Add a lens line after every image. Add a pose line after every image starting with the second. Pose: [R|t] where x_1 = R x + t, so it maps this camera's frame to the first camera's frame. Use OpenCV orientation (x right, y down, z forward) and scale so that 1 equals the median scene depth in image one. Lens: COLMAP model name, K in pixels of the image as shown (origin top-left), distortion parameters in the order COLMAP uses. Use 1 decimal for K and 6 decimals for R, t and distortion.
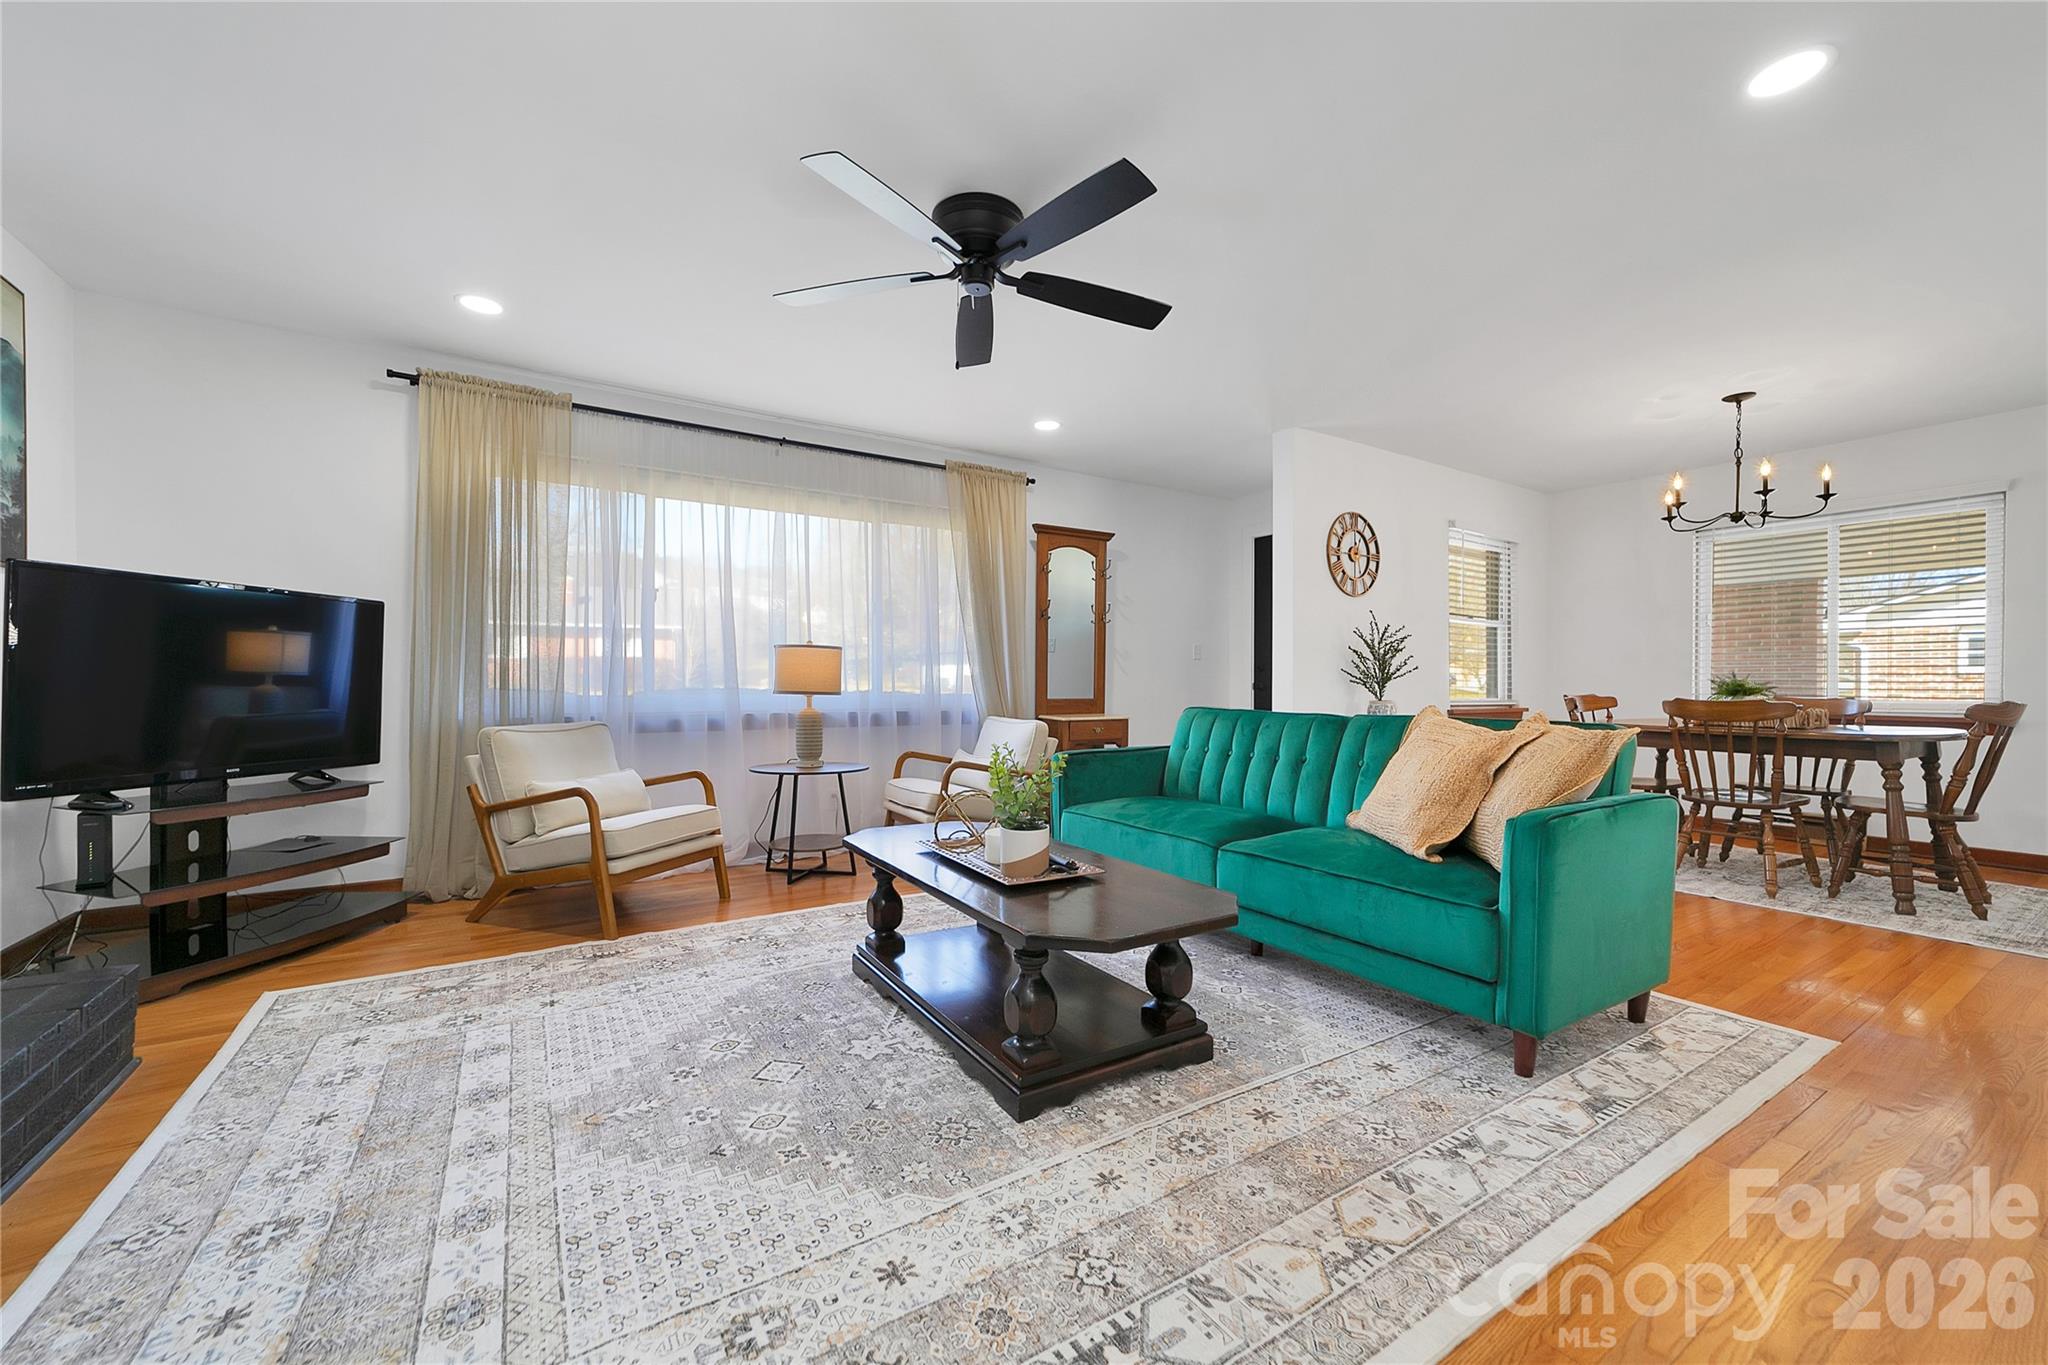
lens RADIAL K [[797.6, 0, 1048.5], [0, 797.6, 681.8], [0, 0, 1]] dist [-0.003120, 0.001222]
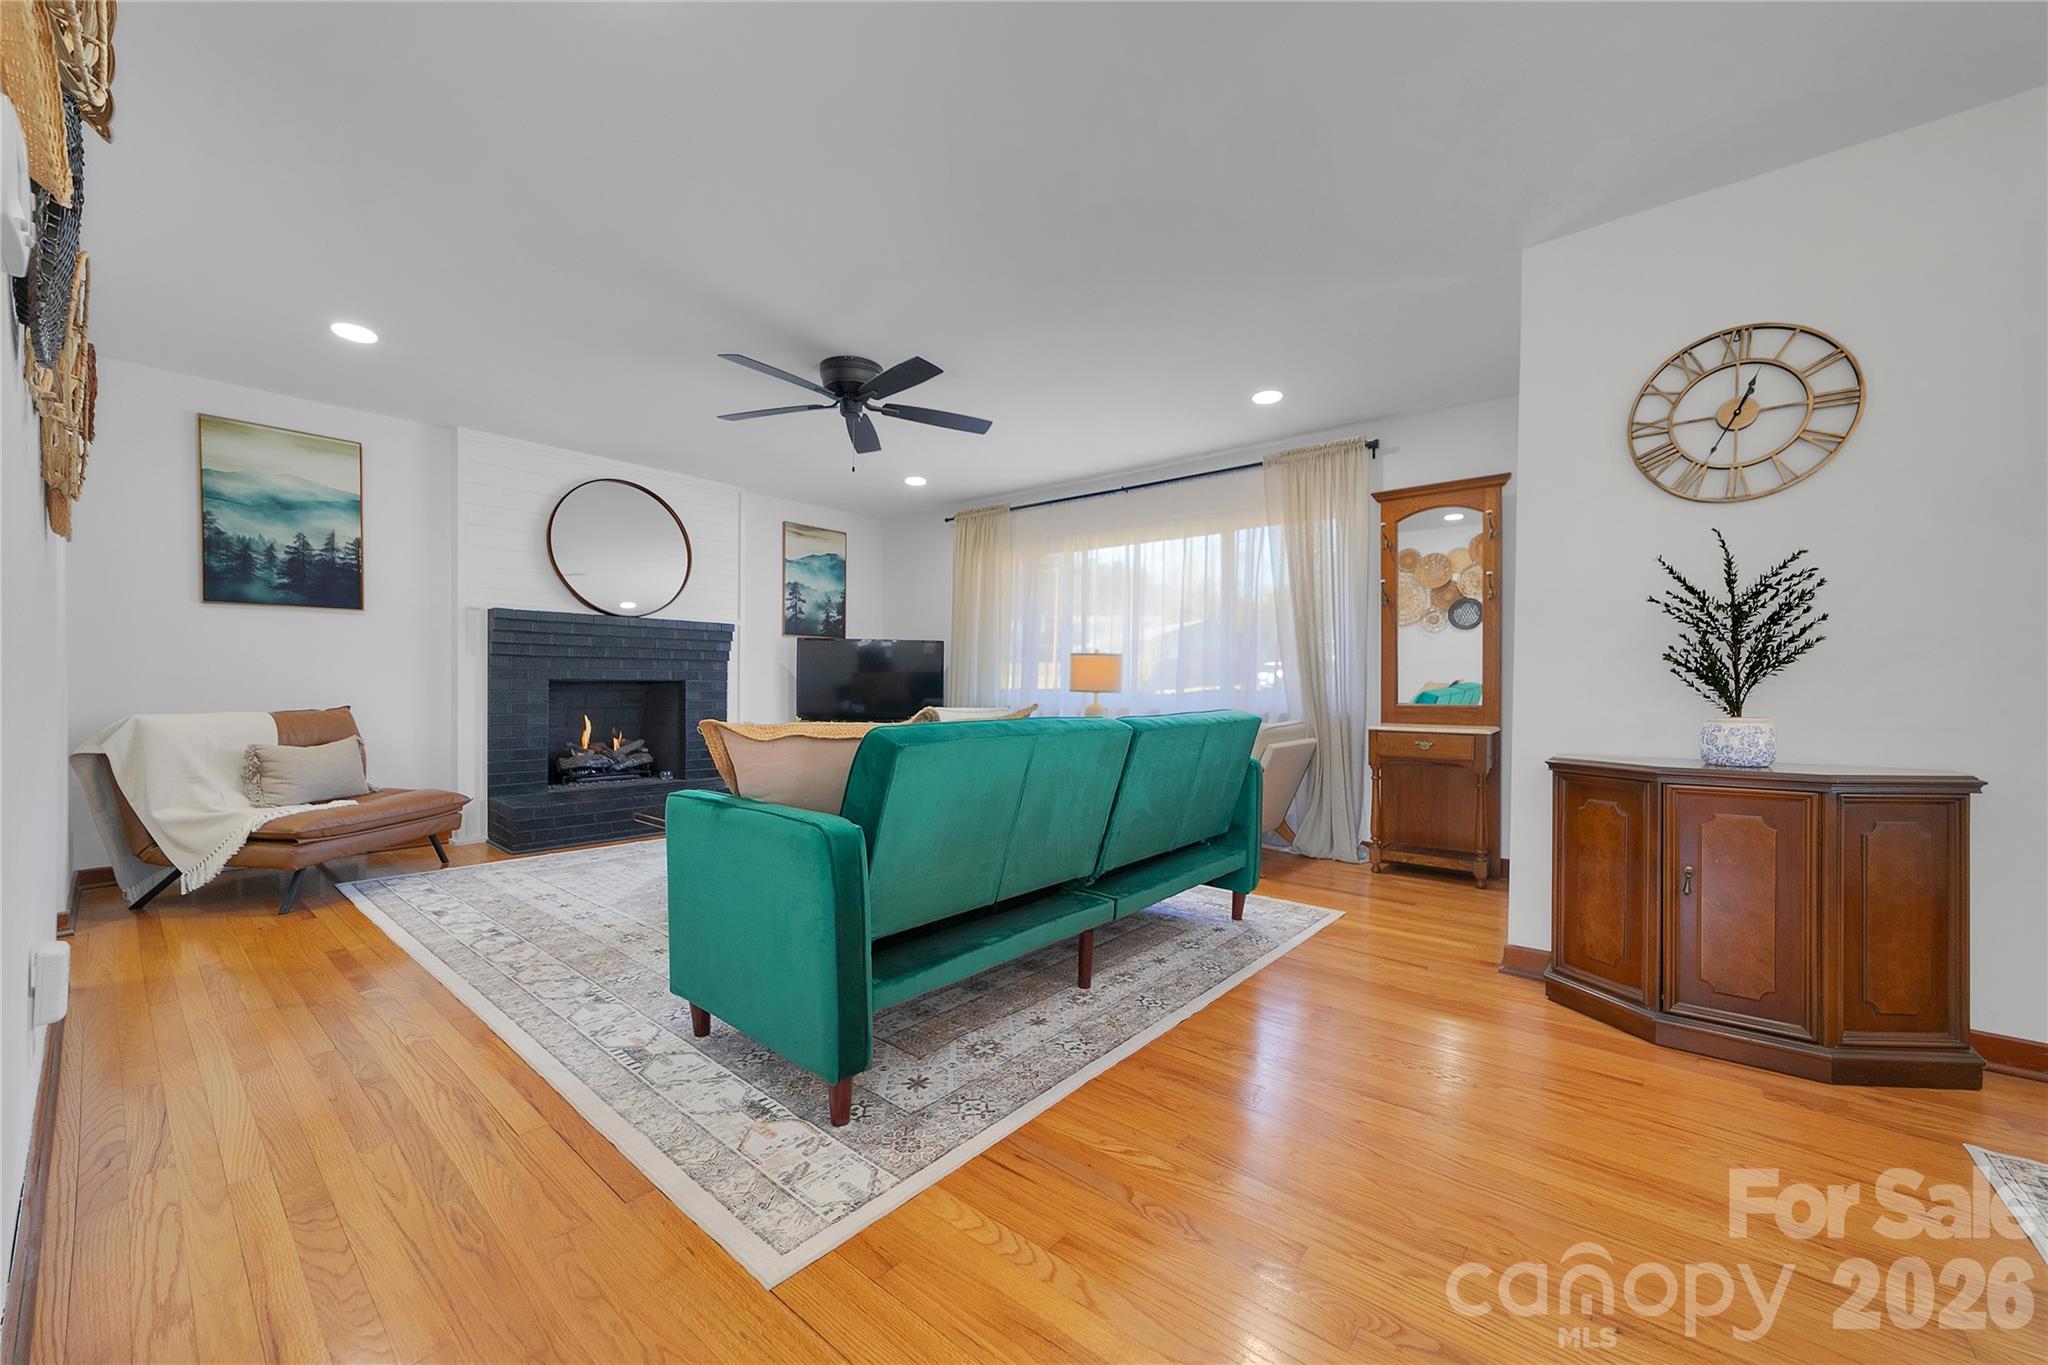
lens RADIAL K [[782.9, 0, 1031.8], [0, 782.9, 691.6], [0, 0, 1]] dist [-0.007121, 0.000773]
pose [[0.290773, 0.006002, -0.956773, 1.010715], [-0.003903, 0.999979, 0.005087, 0.009787], [0.956784, 0.002255, 0.290791, 0.647448]]
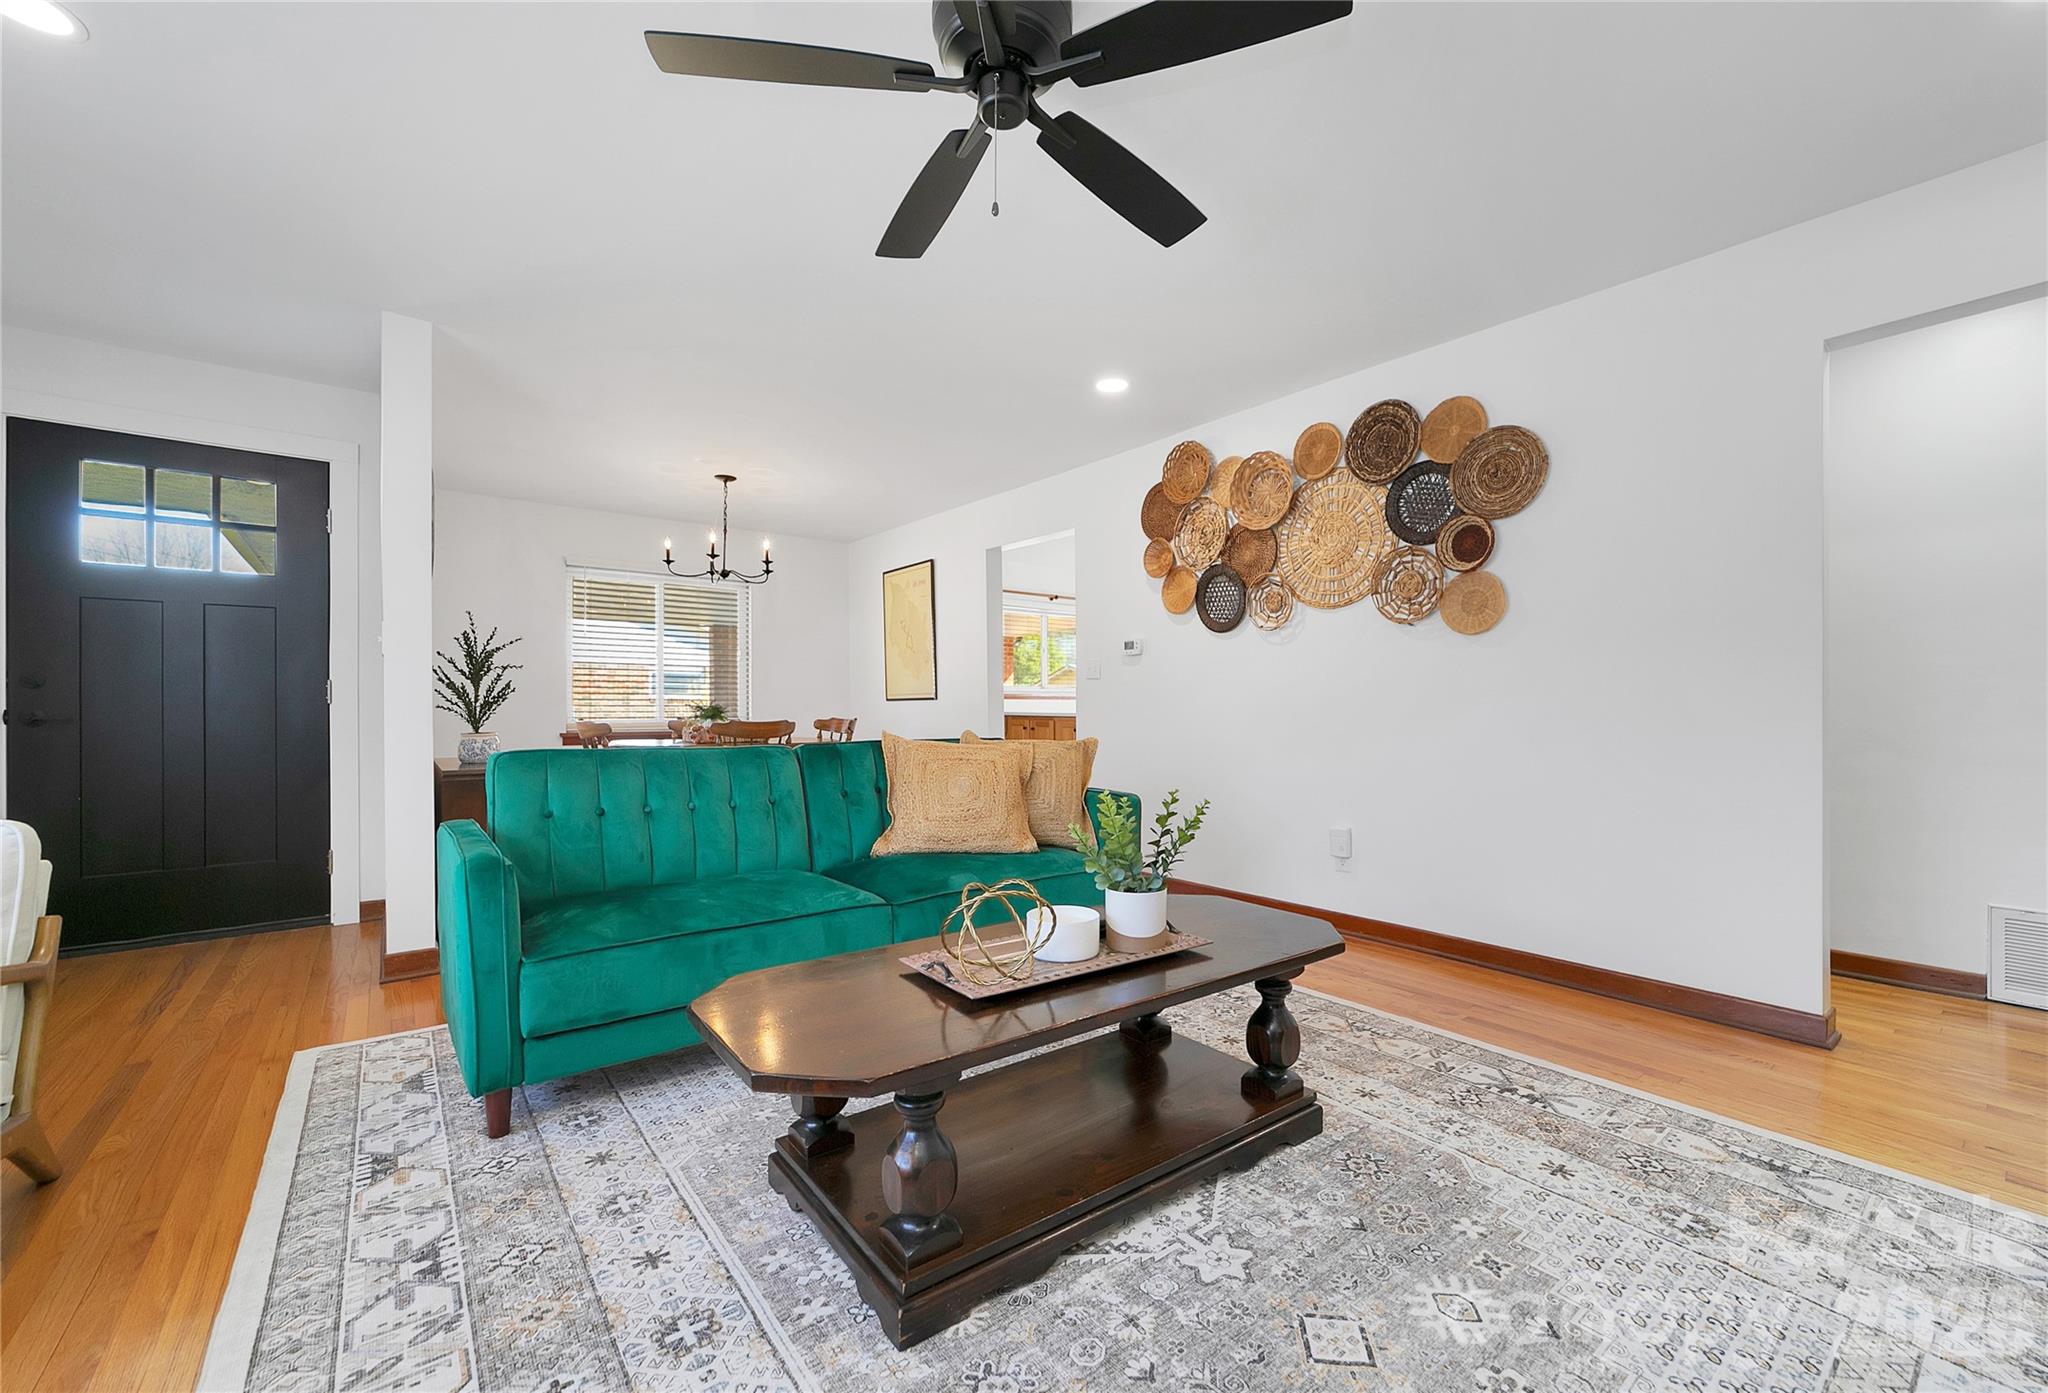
lens RADIAL K [[836.7, 0, 1041.5], [0, 836.7, 704.0], [0, 0, 1]] dist [0.002480, 0.000975]
pose [[-0.083624, 0.003061, 0.996493, -0.555756], [0.001055, 0.999995, -0.002983, -0.002397], [-0.996497, 0.000802, -0.083627, 0.734270]]
